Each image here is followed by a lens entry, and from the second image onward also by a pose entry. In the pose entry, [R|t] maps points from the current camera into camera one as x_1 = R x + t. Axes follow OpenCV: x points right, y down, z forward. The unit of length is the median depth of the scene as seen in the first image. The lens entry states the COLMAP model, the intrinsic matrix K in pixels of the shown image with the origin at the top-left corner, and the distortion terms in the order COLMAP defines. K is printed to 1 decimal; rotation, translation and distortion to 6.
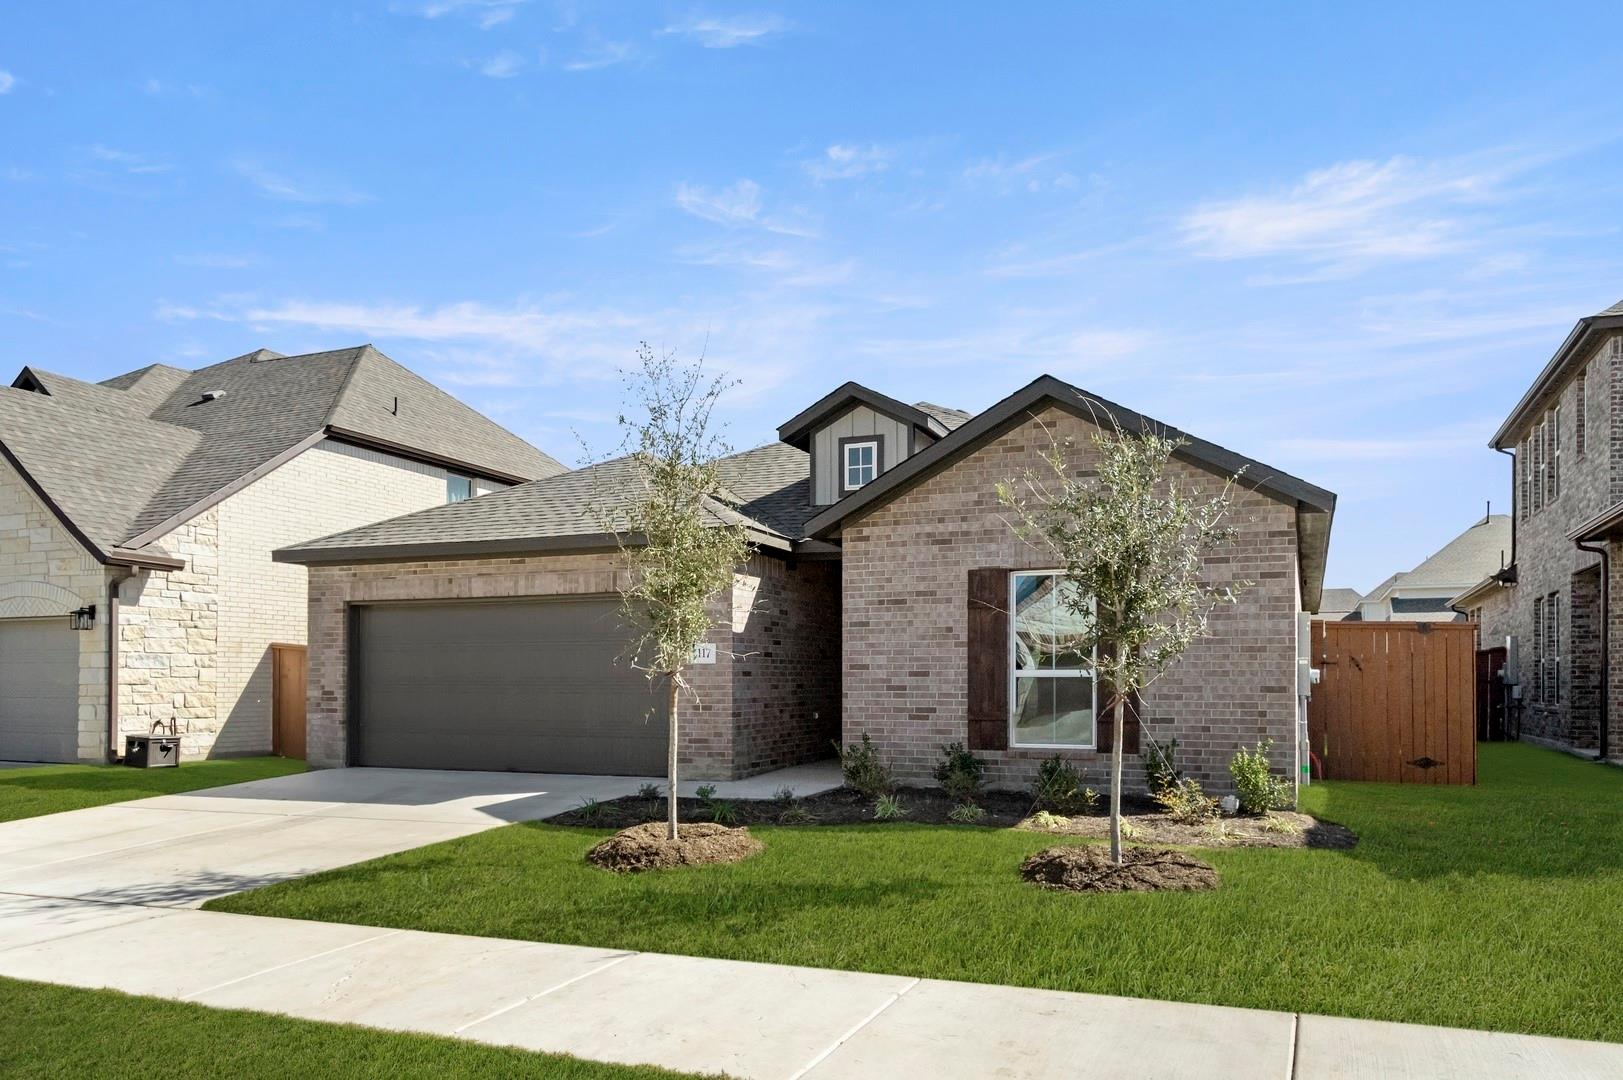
lens RADIAL K [[866.7, 0, 810.0], [0, 866.7, 543.2], [0, 0, 1]] dist [0.020118, -0.030579]
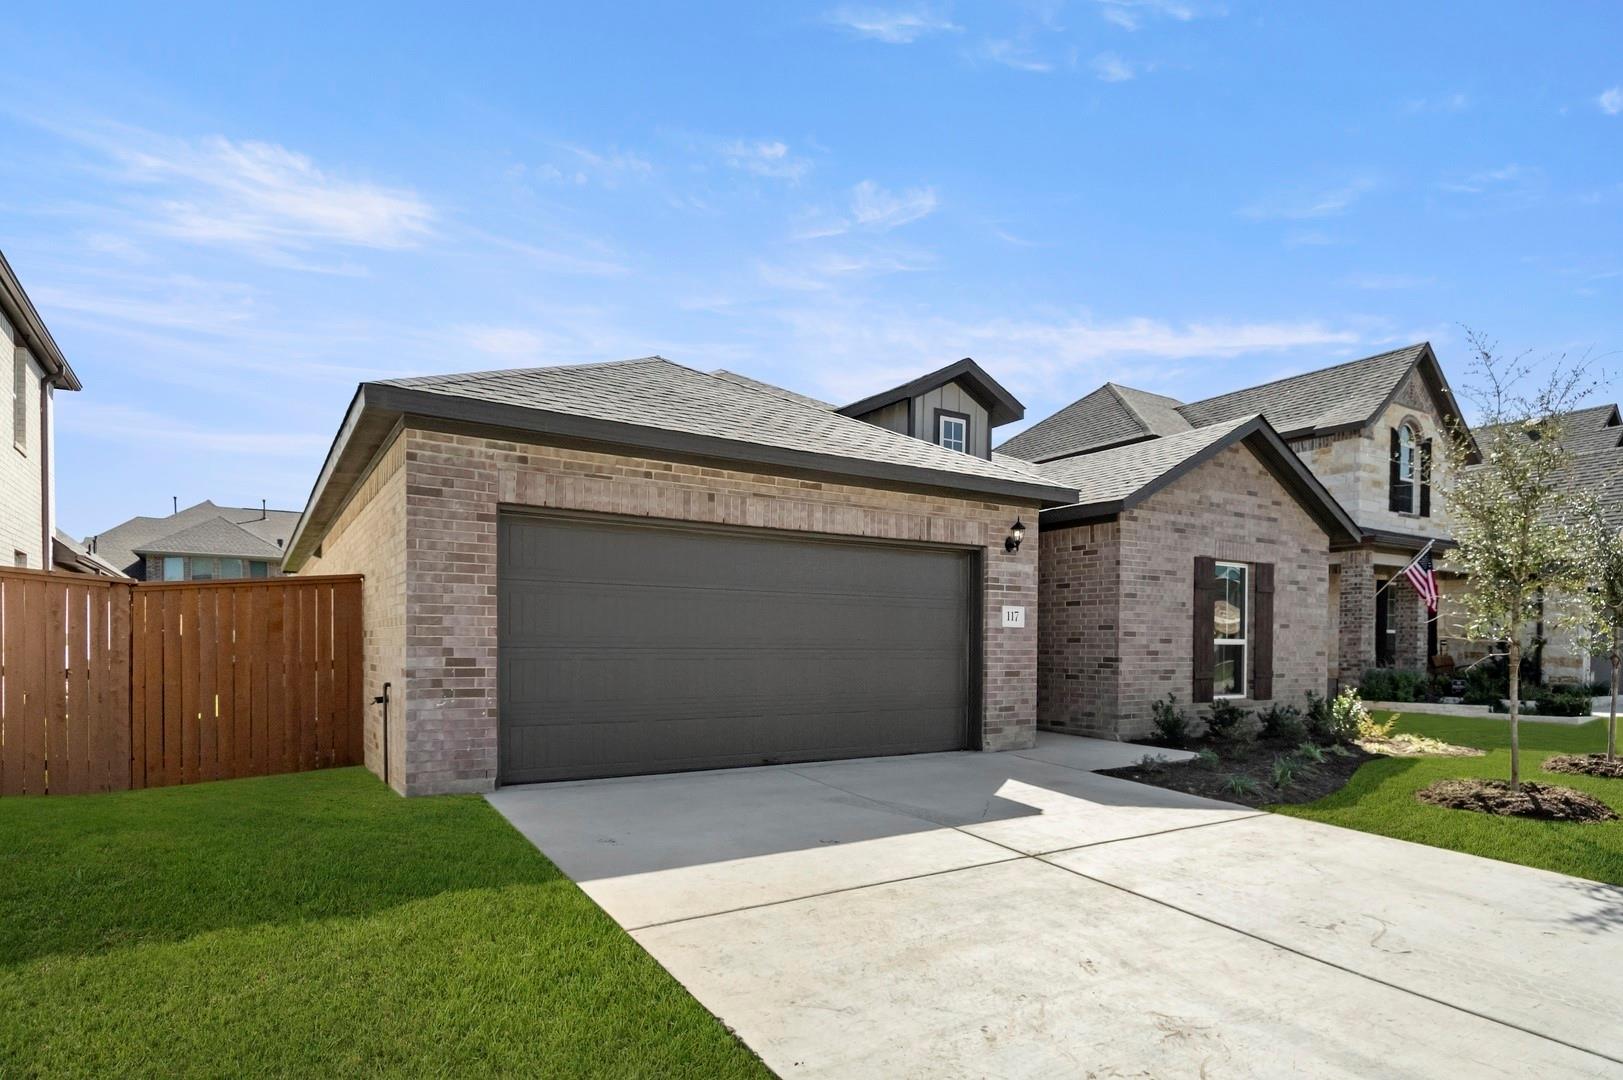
lens RADIAL K [[866.7, 0, 804.8], [0, 866.7, 567.6], [0, 0, 1]] dist [0.020118, -0.030579]
pose [[0.646630, 0.083223, 0.758250, -0.937051], [-0.111123, 0.993704, -0.014300, 0.106751], [-0.754666, -0.075012, 0.651807, 0.530360]]
